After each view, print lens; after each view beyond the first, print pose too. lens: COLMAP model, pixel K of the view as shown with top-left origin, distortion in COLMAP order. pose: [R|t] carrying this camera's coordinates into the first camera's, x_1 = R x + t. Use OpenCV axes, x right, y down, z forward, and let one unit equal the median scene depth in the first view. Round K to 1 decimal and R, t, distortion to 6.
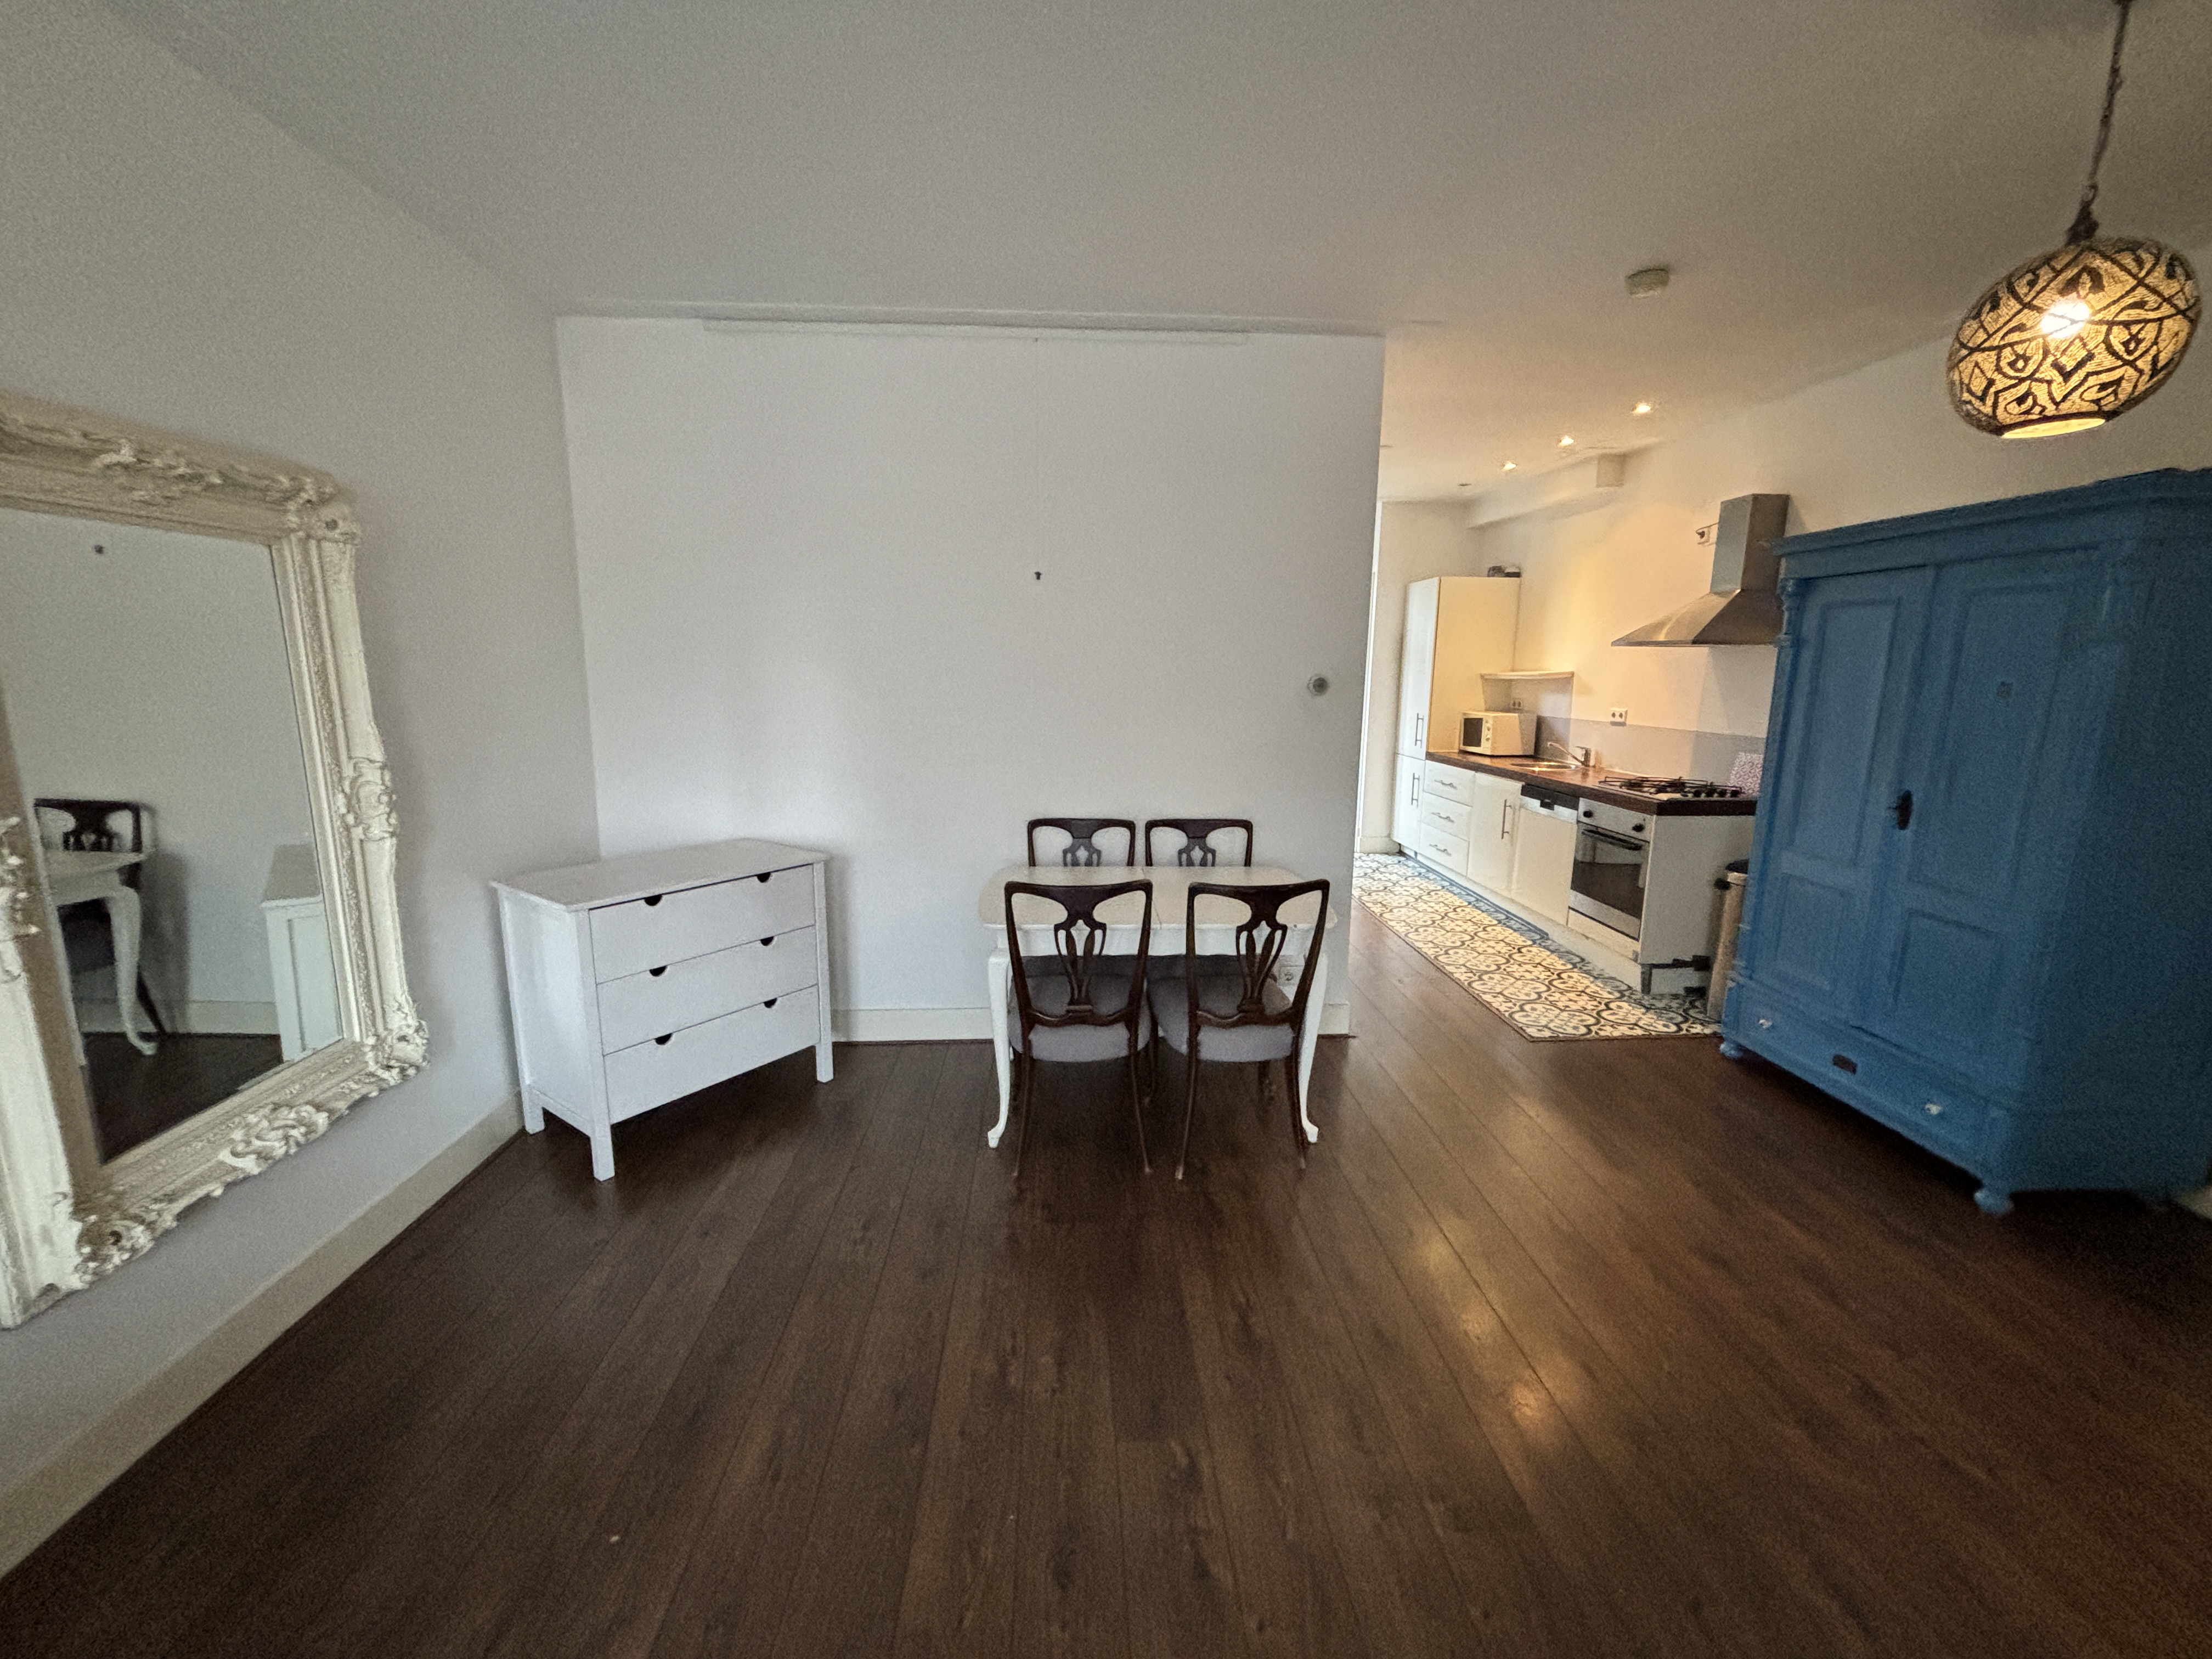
lens RADIAL K [[892.1, 0, 1095.1], [0, 892.1, 821.9], [0, 0, 1]] dist [-0.014742, 0.000230]
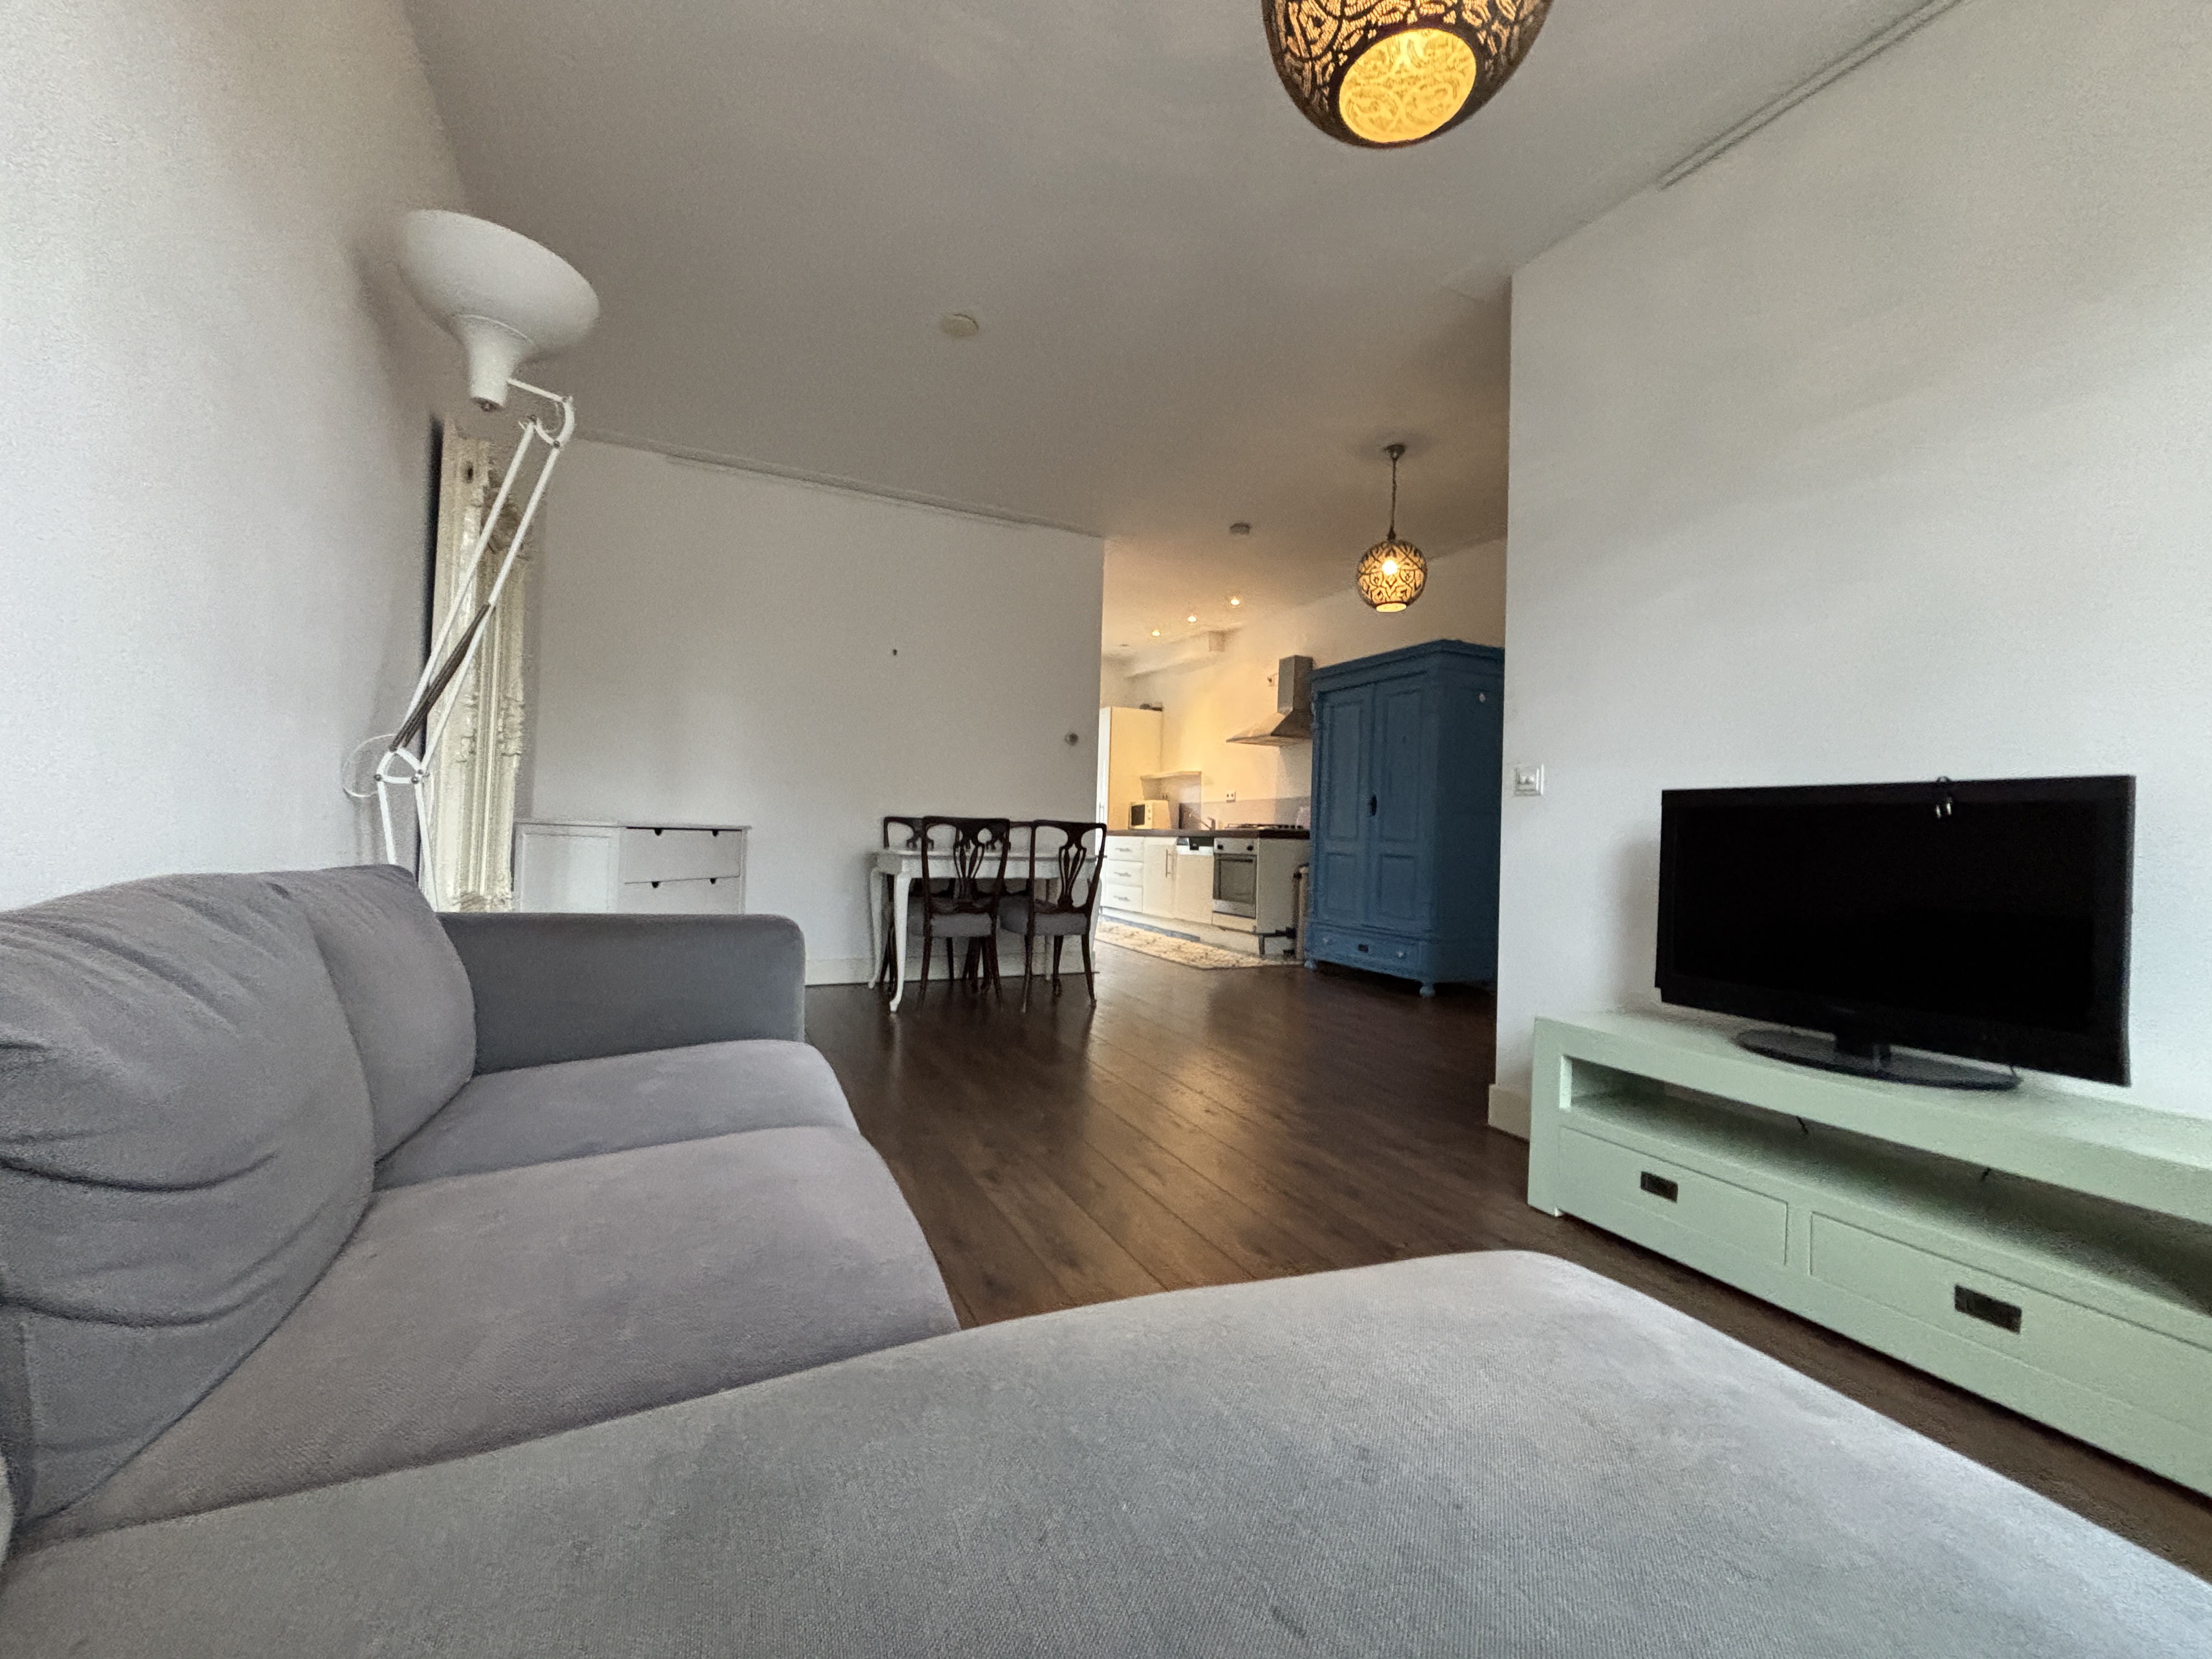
lens RADIAL K [[892.1, 0, 1095.1], [0, 892.1, 821.9], [0, 0, 1]] dist [-0.014742, 0.000230]
pose [[0.921558, 0.028283, 0.387208, -0.283939], [0.042546, 0.983979, -0.173134, 0.239350], [-0.385901, 0.176027, 0.905591, -0.374980]]
